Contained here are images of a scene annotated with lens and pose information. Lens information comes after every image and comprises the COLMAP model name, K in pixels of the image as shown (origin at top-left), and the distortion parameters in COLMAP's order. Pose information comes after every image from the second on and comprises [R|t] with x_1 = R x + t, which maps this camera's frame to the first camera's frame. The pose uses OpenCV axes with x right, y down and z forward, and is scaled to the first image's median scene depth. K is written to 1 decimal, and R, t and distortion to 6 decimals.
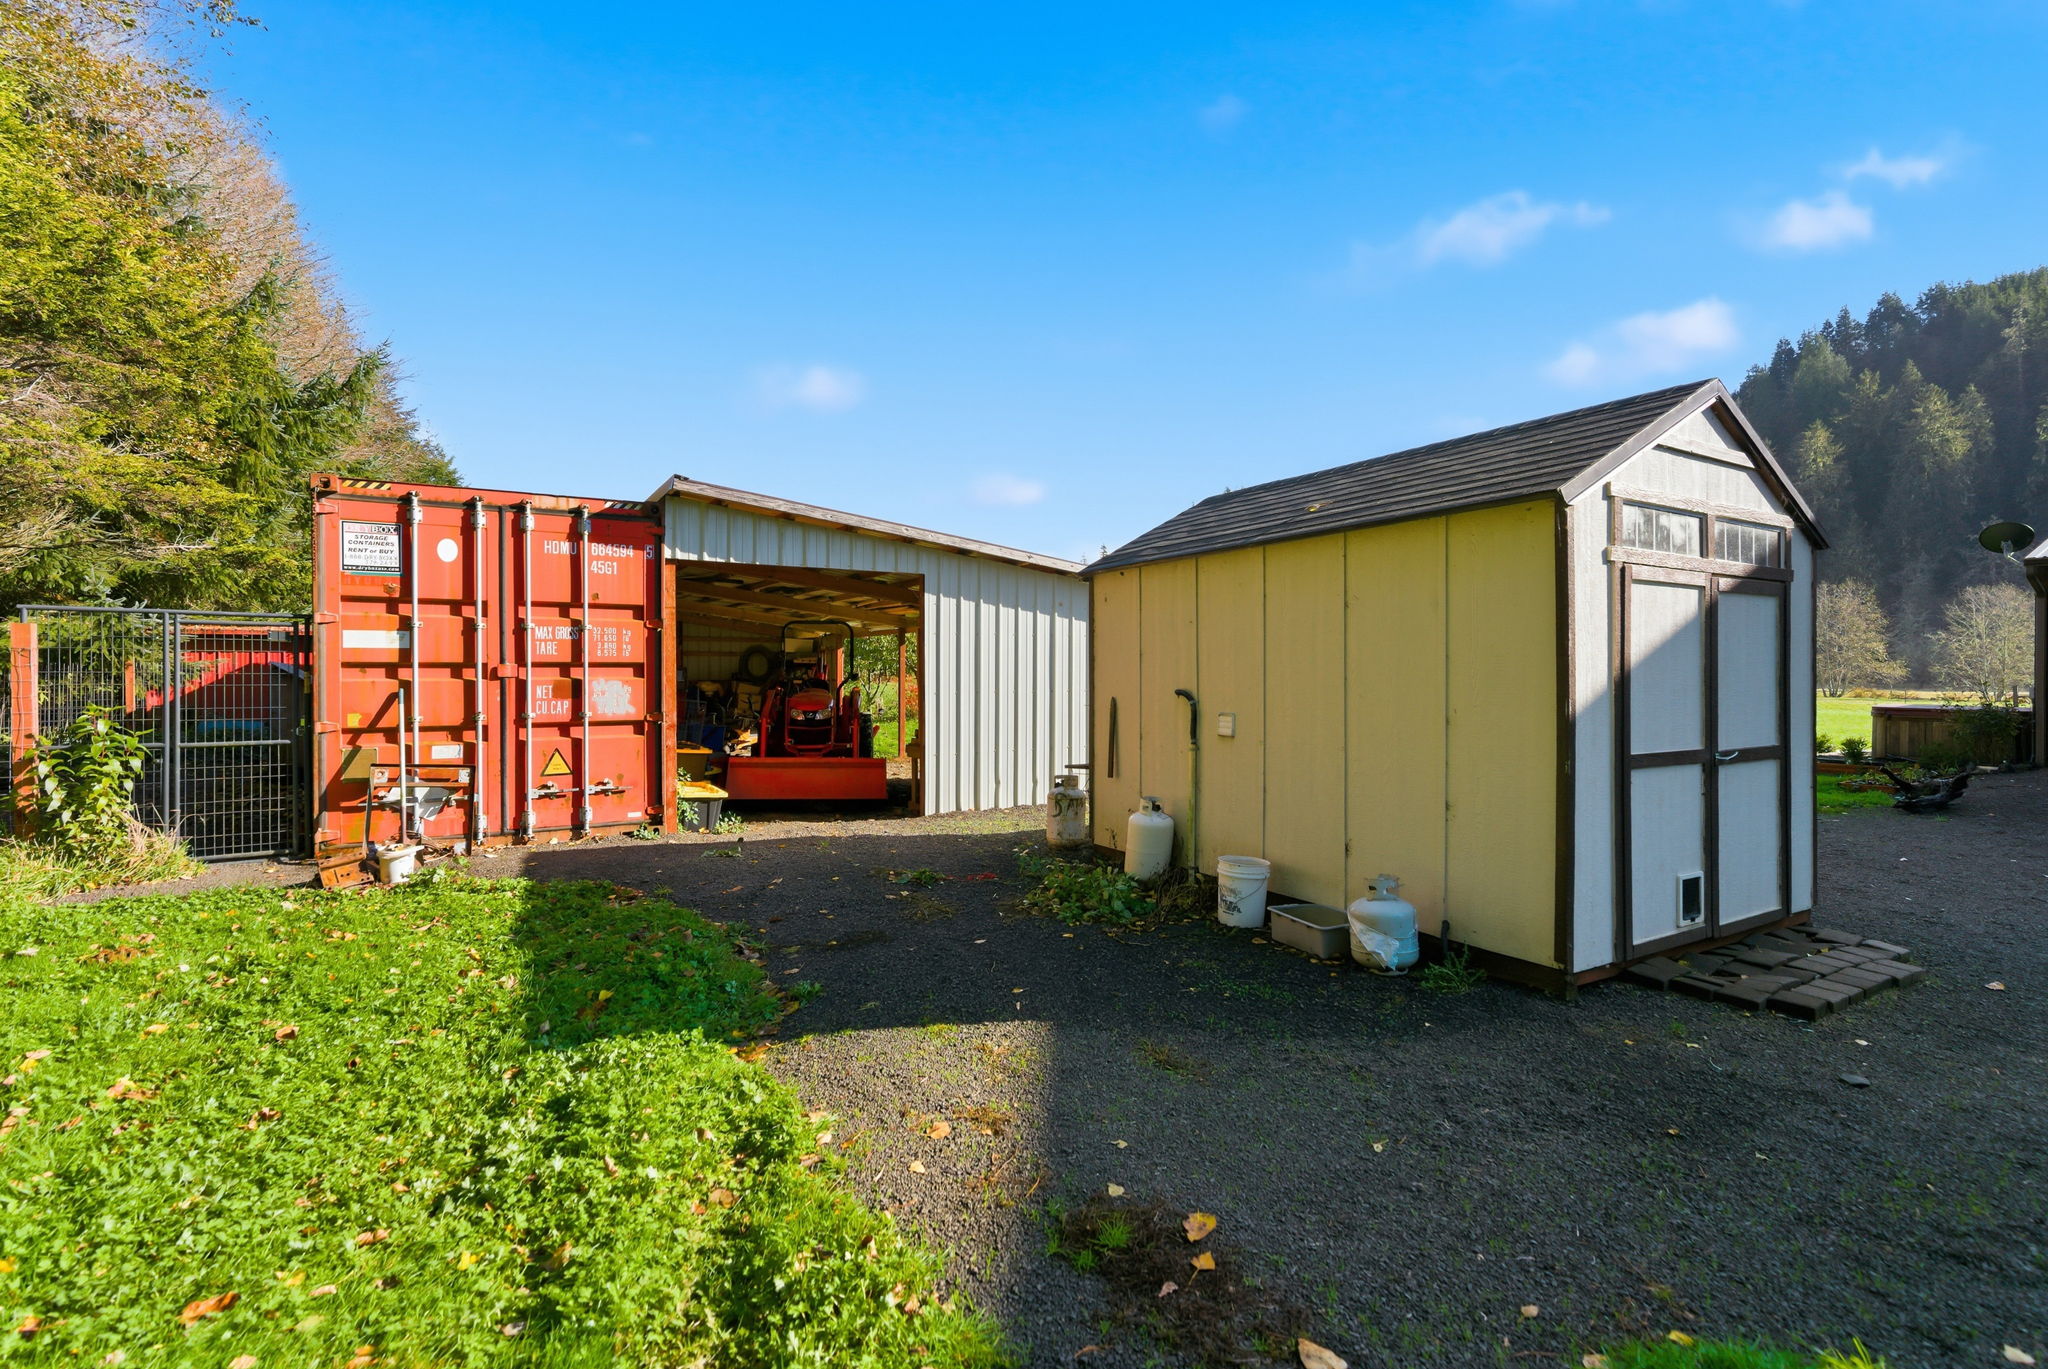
lens RADIAL K [[923.5, 0, 1012.7], [0, 923.5, 681.5], [0, 0, 1]] dist [0.000979, 0.000255]
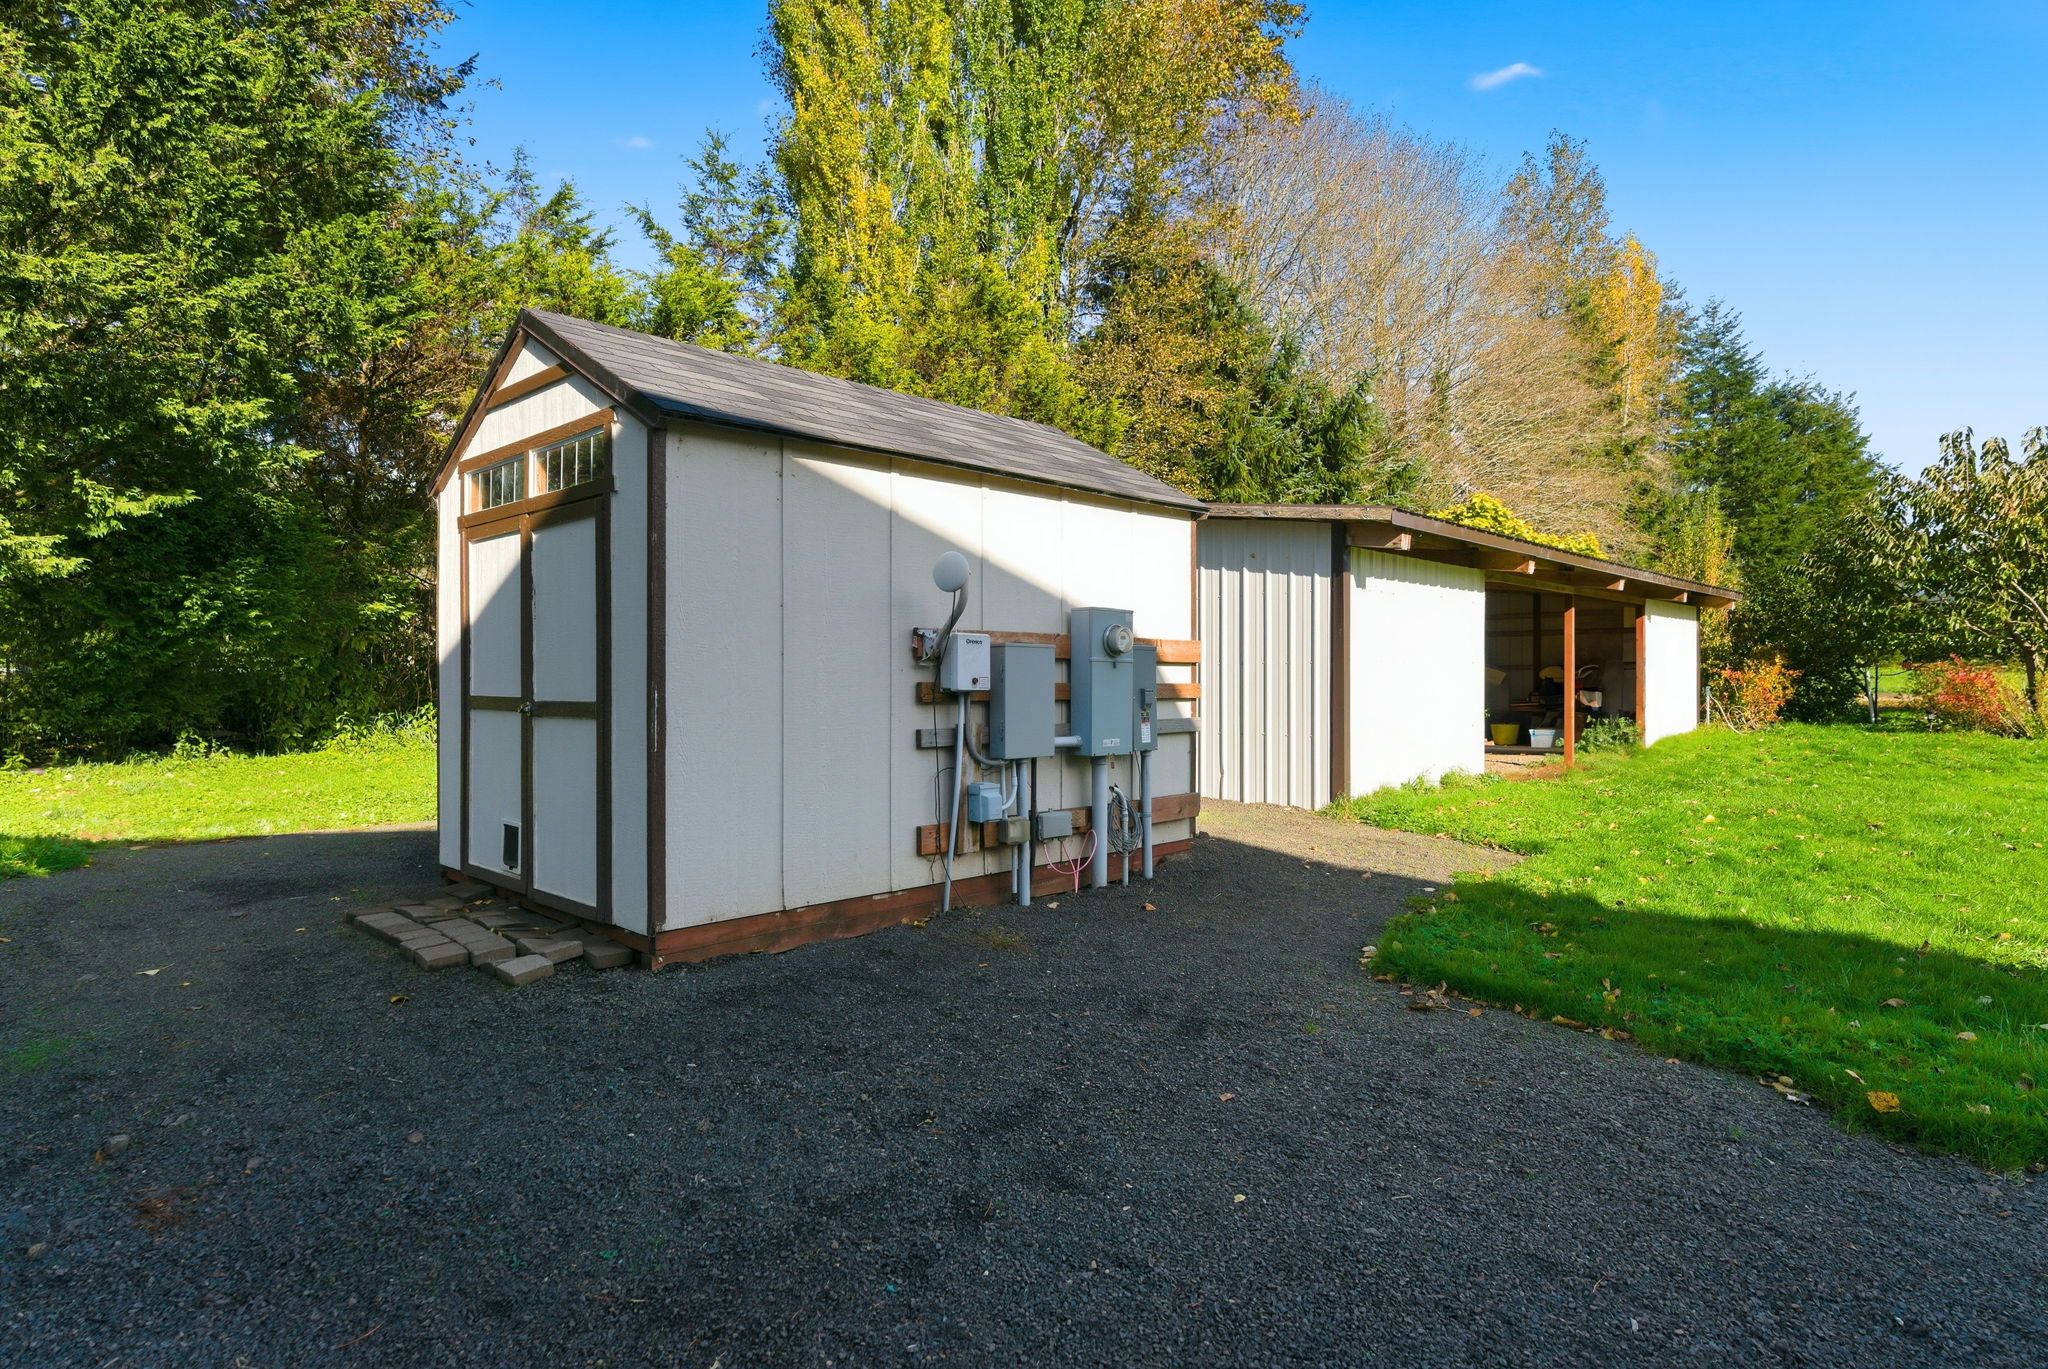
lens RADIAL K [[1120.8, 0, 1023.5], [0, 1120.8, 671.7], [0, 0, 1]] dist [-0.000370, -0.000486]
pose [[0.282871, -0.000787, -0.959158, 0.094824], [-0.001402, 0.999998, -0.001234, 0.002219], [0.959157, 0.001694, 0.282870, 0.054911]]
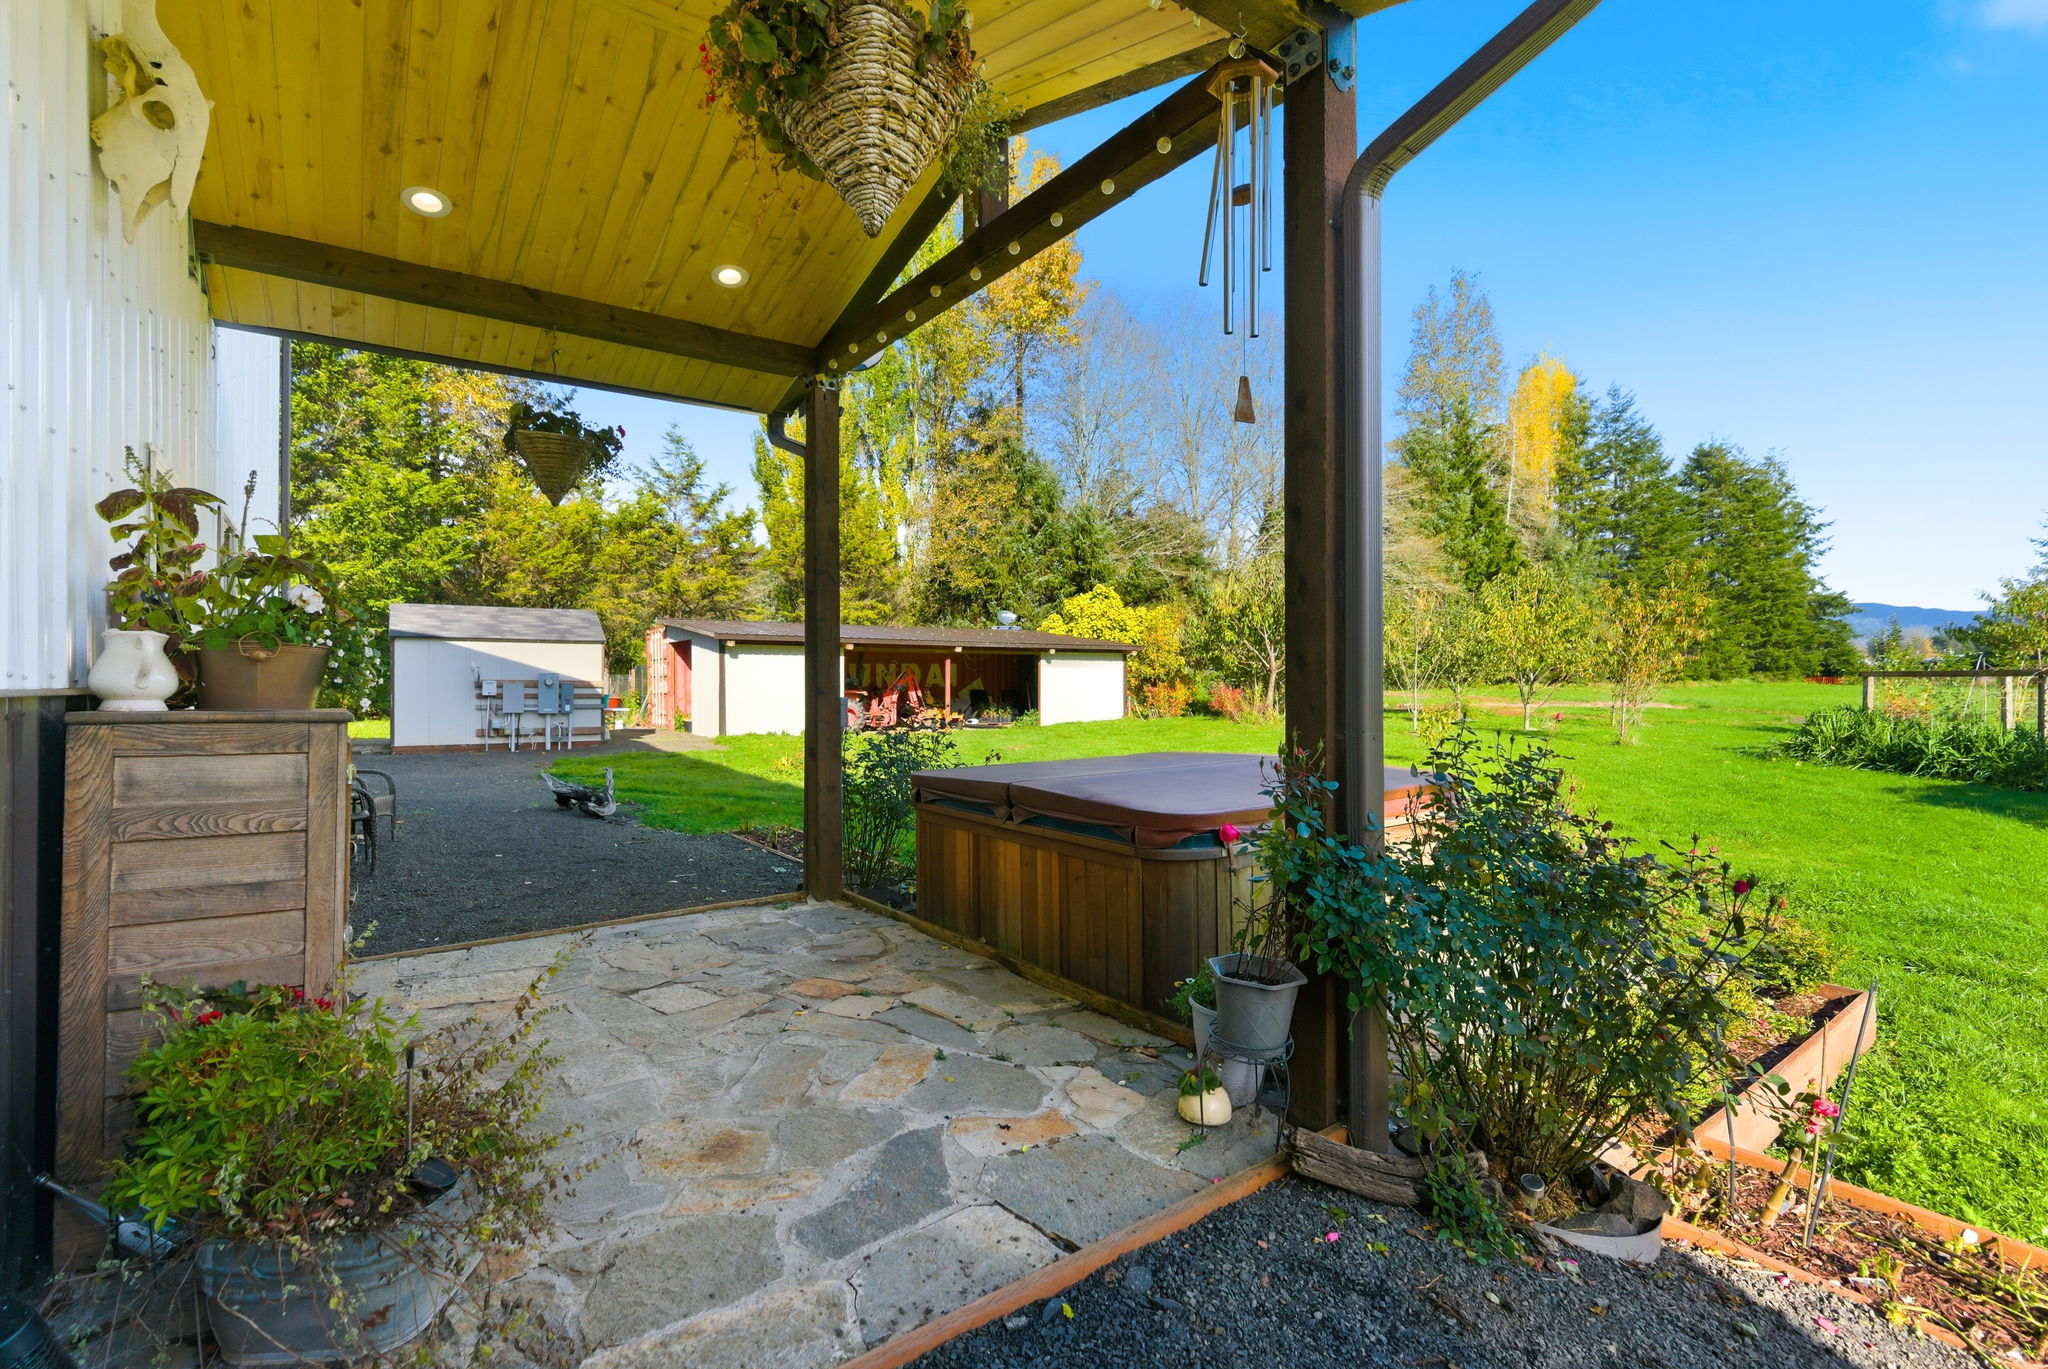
lens RADIAL K [[923.5, 0, 1012.7], [0, 923.5, 681.5], [0, 0, 1]] dist [0.000979, 0.000255]
pose [[0.056404, 0.001803, -0.998406, 0.190842], [-0.005792, 0.999982, 0.001479, 0.000301], [0.998391, 0.005700, 0.056413, 0.131433]]
